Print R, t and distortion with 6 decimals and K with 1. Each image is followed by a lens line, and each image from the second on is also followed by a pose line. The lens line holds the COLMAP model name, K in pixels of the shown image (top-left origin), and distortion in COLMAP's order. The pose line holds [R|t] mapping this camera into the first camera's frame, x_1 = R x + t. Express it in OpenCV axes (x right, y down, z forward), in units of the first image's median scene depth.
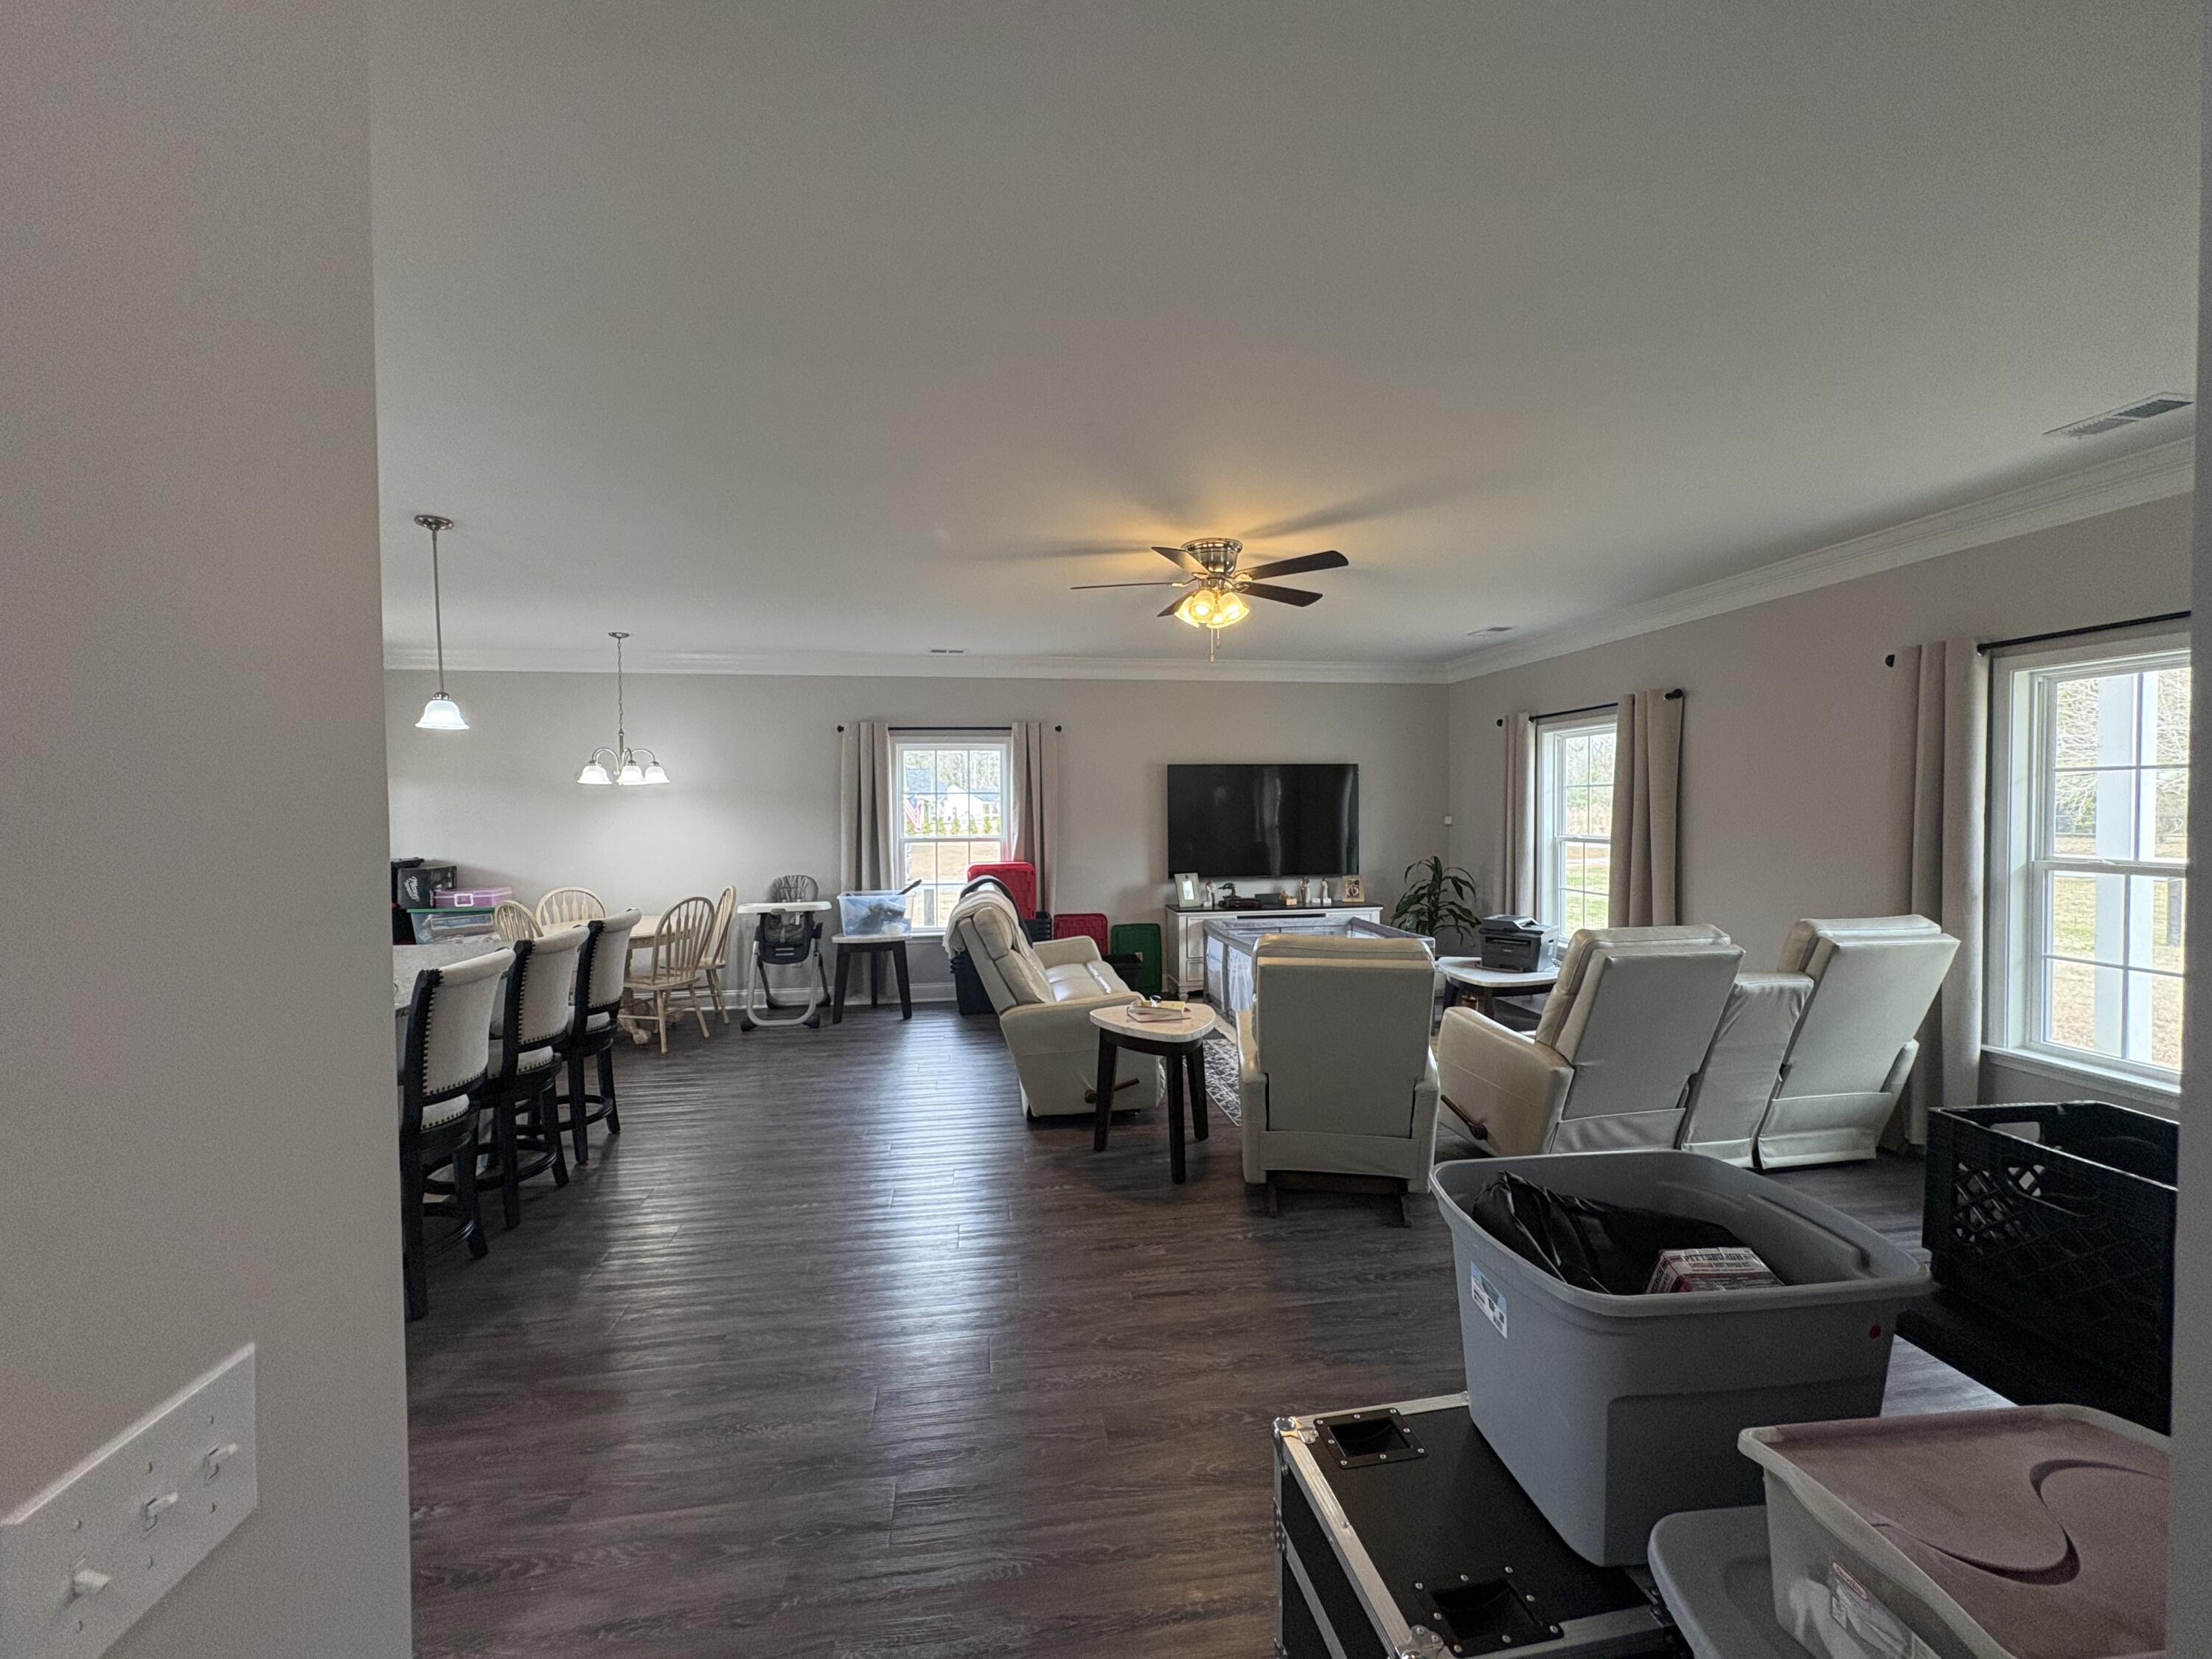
lens RADIAL K [[881.9, 0, 1104.6], [0, 881.9, 827.1], [0, 0, 1]] dist [0.001791, -0.000140]
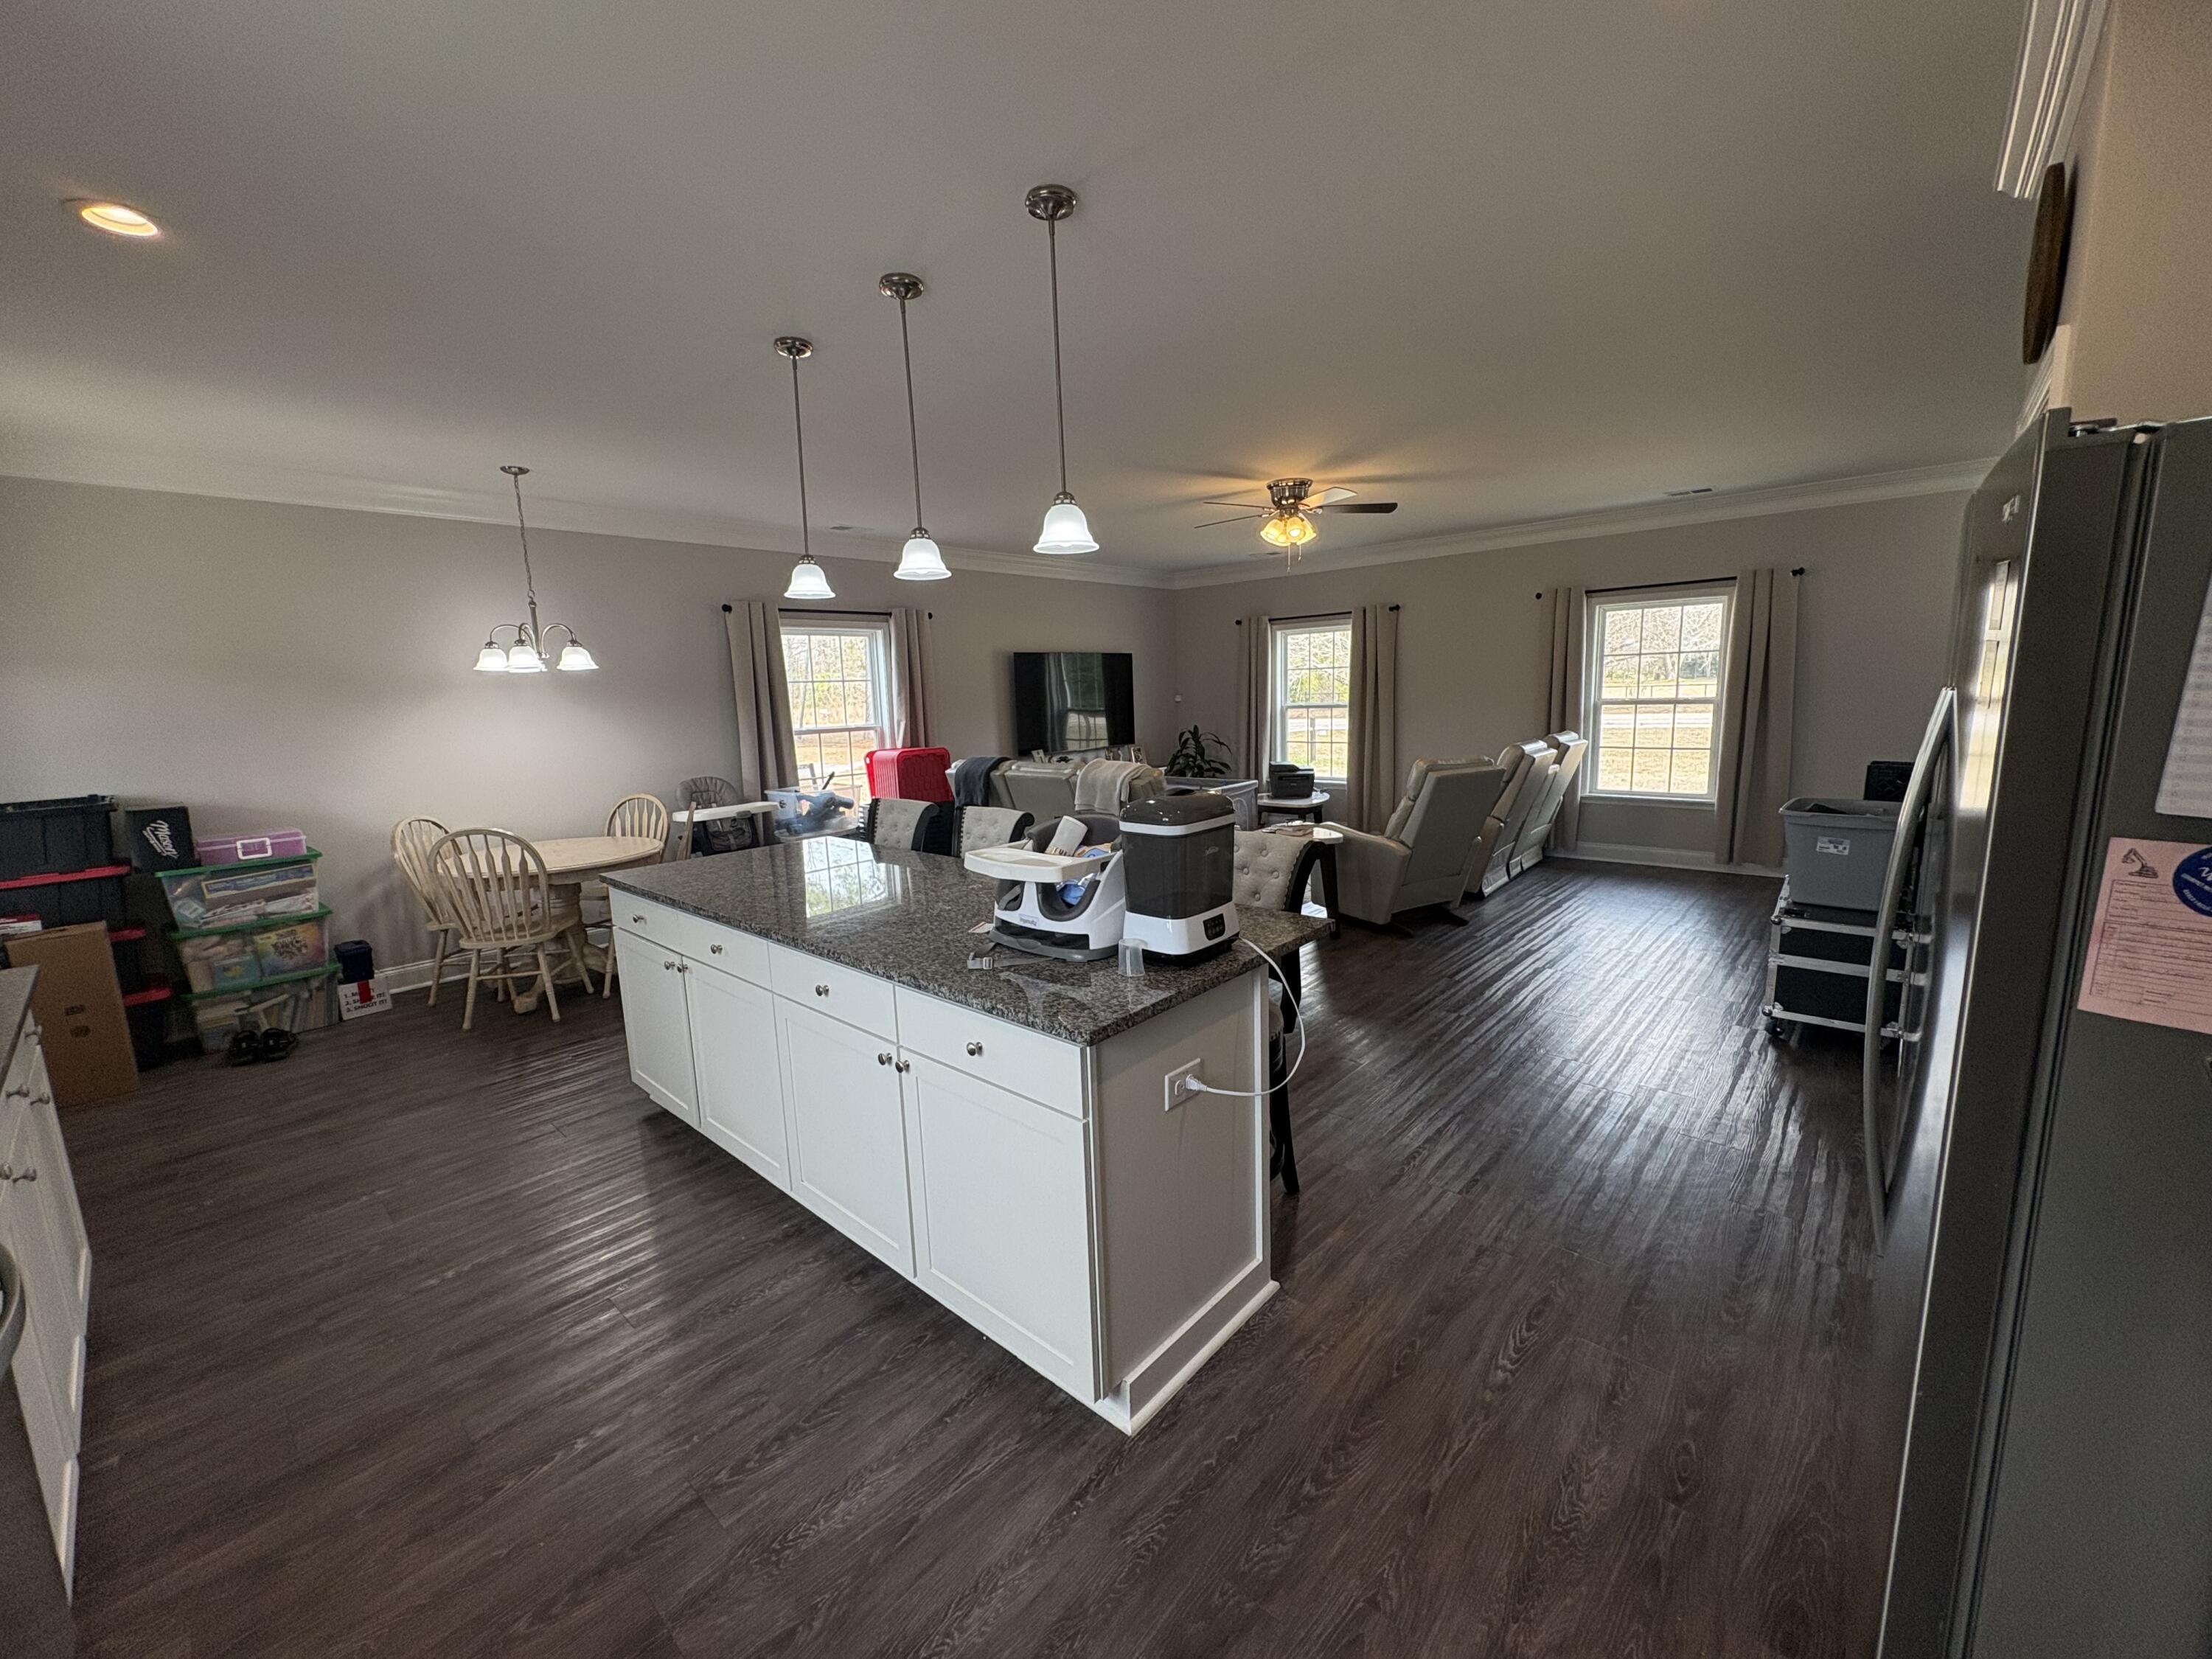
lens RADIAL K [[881.9, 0, 1104.6], [0, 881.9, 827.1], [0, 0, 1]] dist [0.001791, -0.000140]
pose [[0.771125, -0.116101, 0.626009, -0.640308], [0.042888, 0.990472, 0.130865, 0.006352], [-0.635238, -0.074065, 0.768757, 0.075770]]
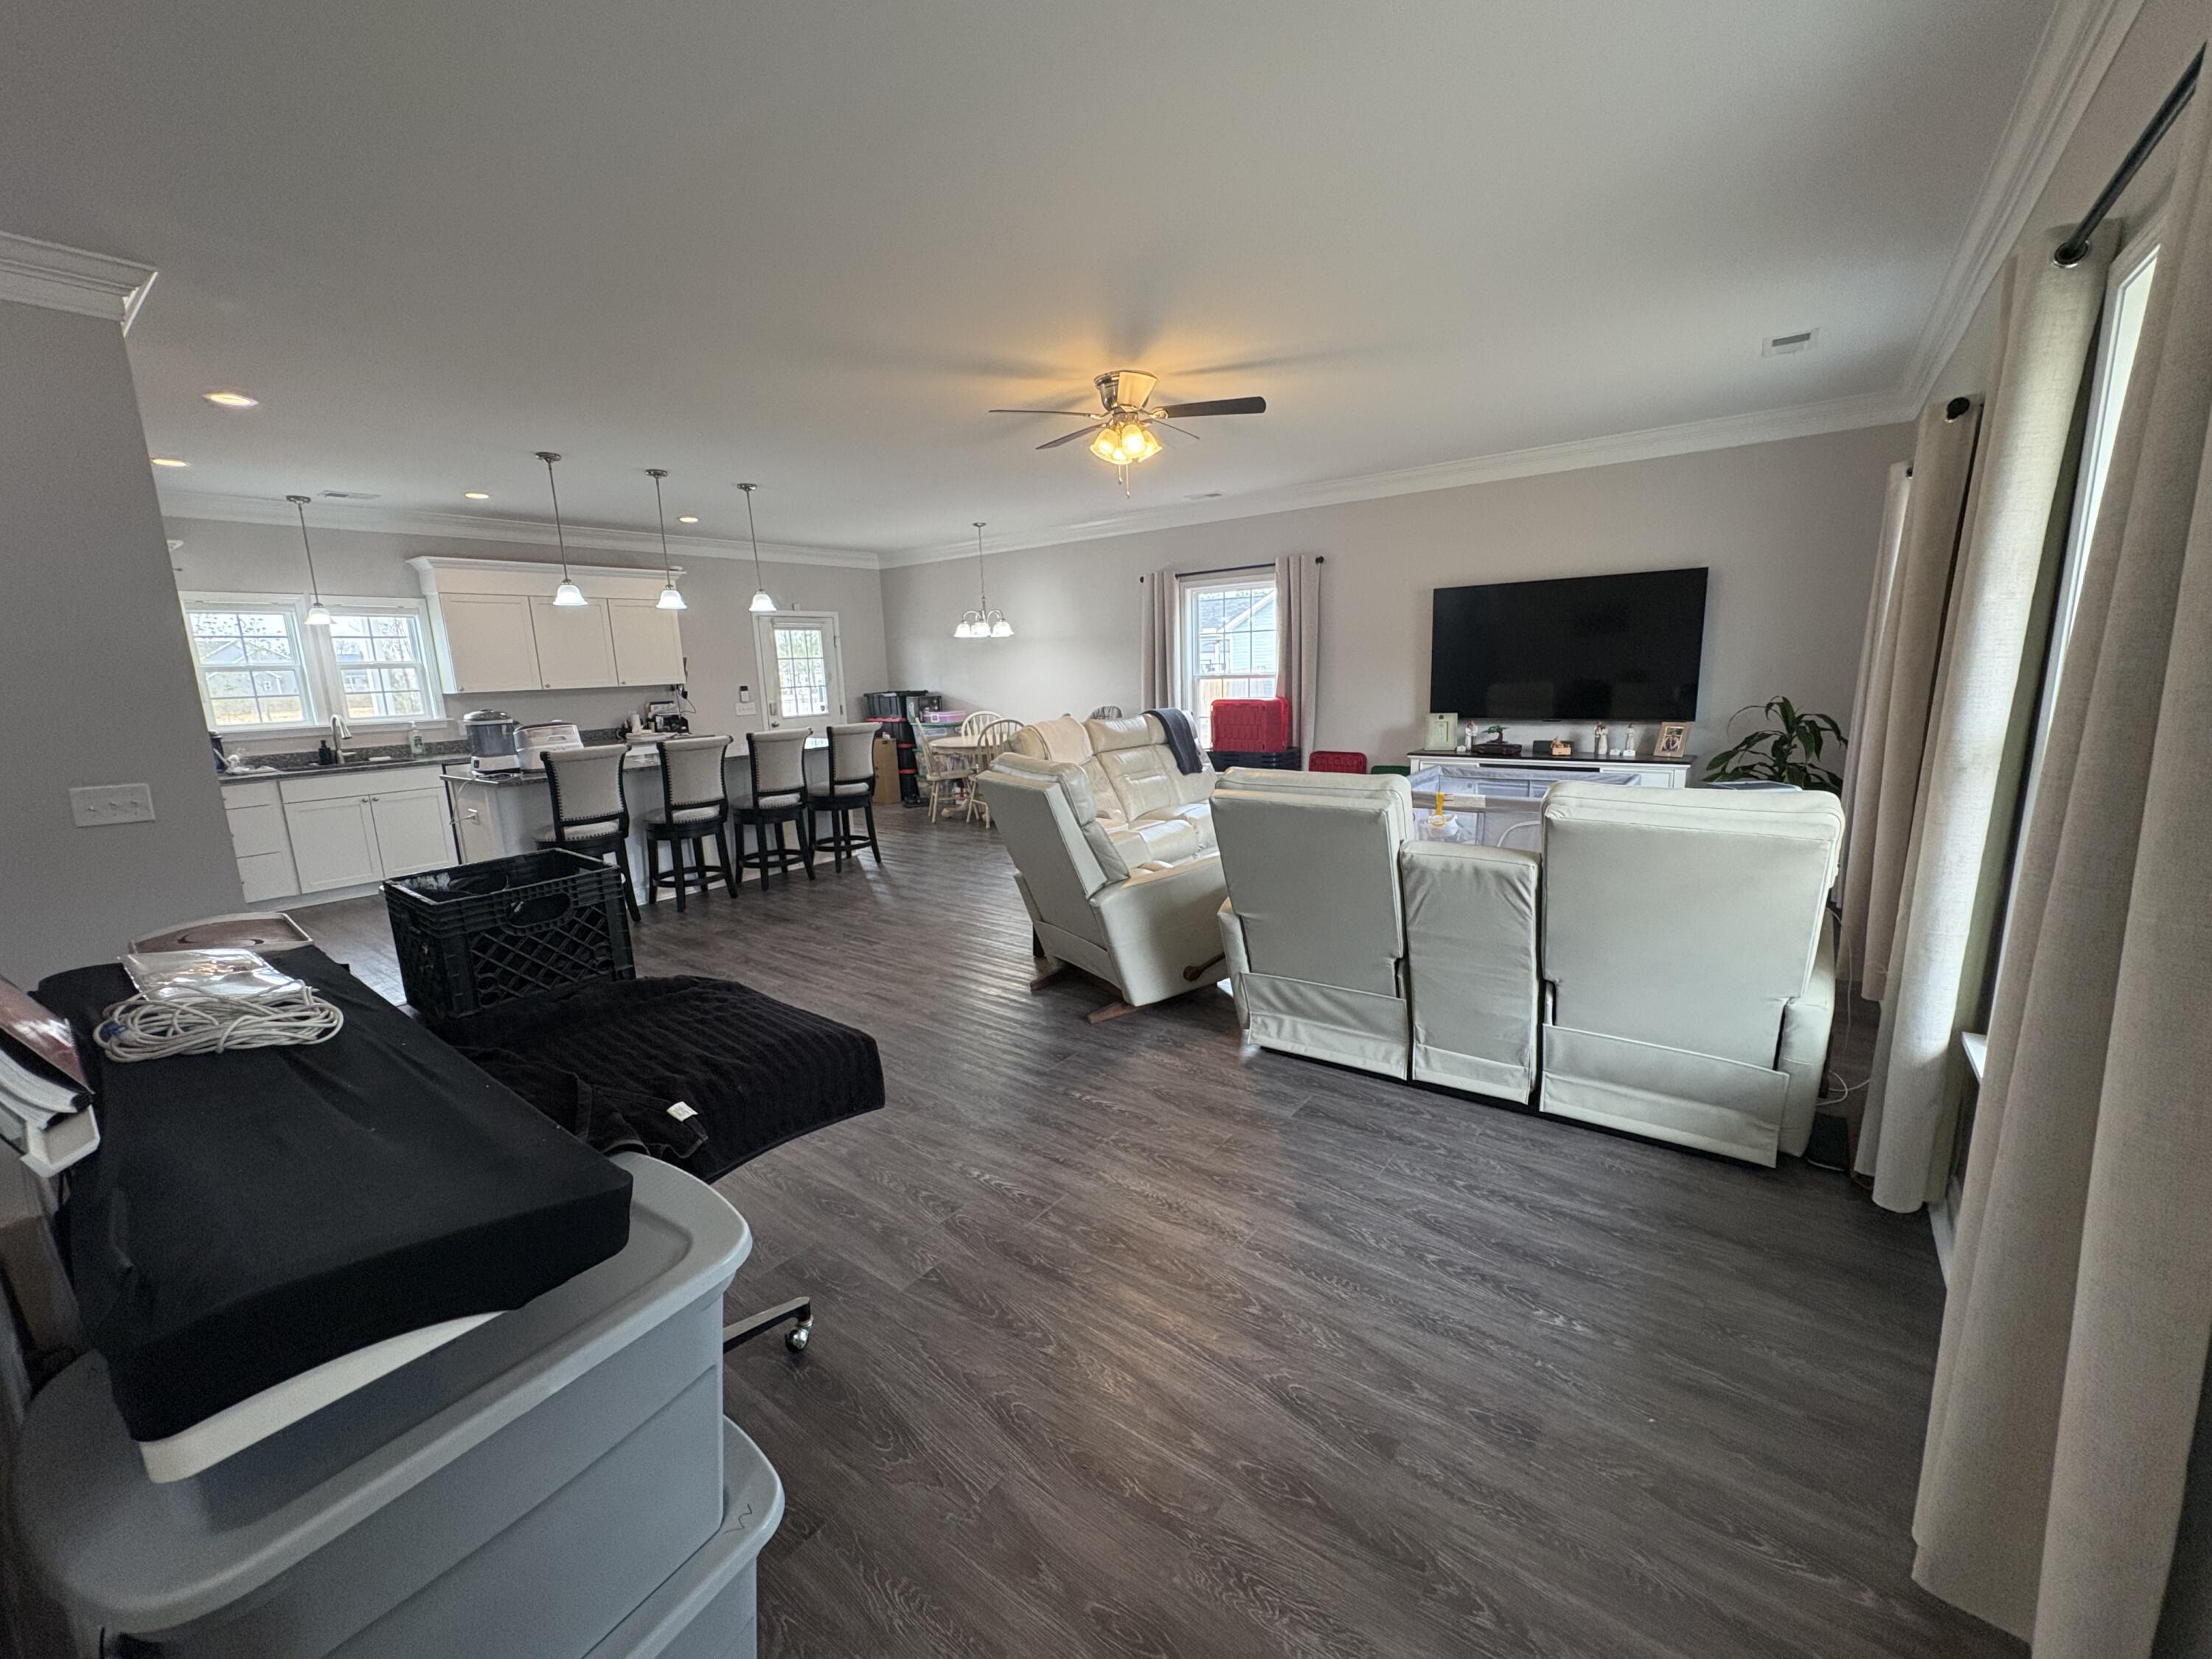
lens RADIAL K [[881.9, 0, 1104.6], [0, 881.9, 827.1], [0, 0, 1]] dist [0.001791, -0.000140]
pose [[0.694142, 0.116608, -0.710331, 0.578441], [0.013138, 0.984575, 0.174467, 0.006511], [0.719719, -0.130437, 0.681903, 0.143964]]
